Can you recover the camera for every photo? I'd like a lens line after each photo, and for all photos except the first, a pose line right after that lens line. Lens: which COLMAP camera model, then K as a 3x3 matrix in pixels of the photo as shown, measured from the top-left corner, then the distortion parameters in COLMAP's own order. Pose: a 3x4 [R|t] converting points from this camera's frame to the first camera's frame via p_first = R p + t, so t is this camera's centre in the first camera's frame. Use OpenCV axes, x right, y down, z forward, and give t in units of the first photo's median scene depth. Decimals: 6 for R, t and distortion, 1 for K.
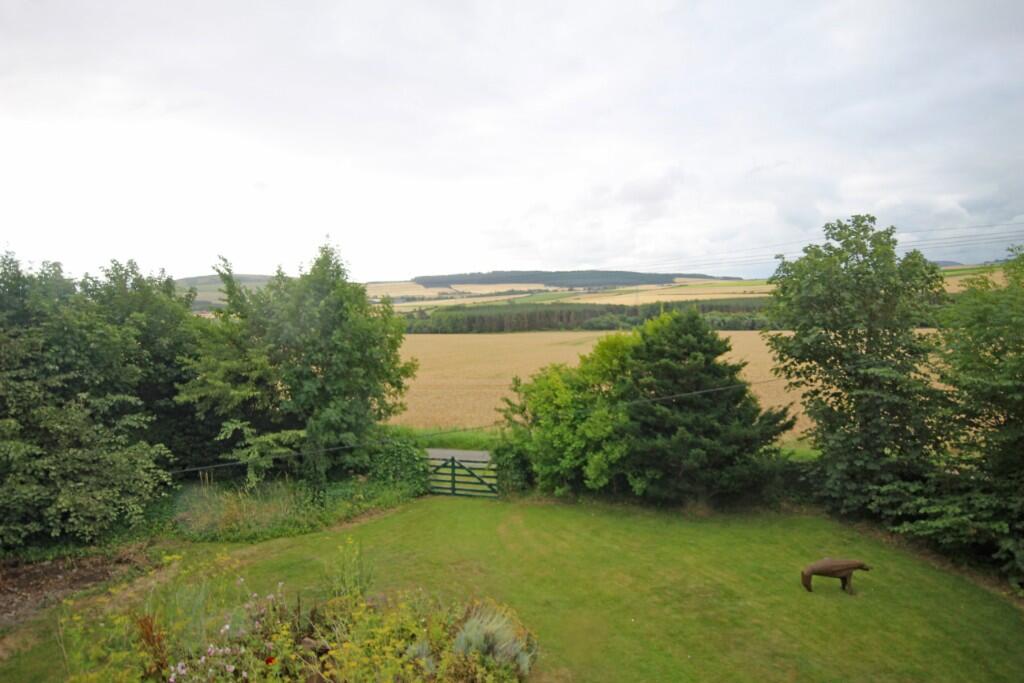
lens RADIAL K [[675.2, 0, 512.1], [0, 675.2, 346.4], [0, 0, 1]] dist [0.004010, 0.002786]
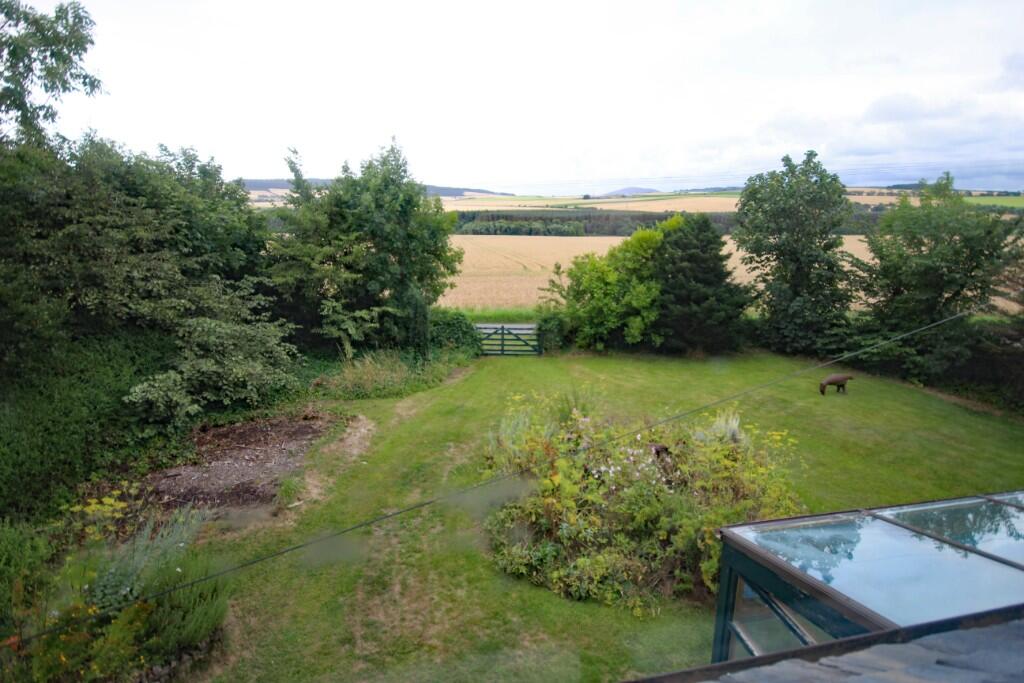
lens RADIAL K [[537.2, 0, 511.9], [0, 537.2, 337.3], [0, 0, 1]] dist [-0.014485, -0.000279]
pose [[0.948027, -0.037657, 0.315954, -0.409584], [-0.015524, 0.986316, 0.164133, 0.017954], [-0.317811, -0.160508, 0.934470, 0.039901]]
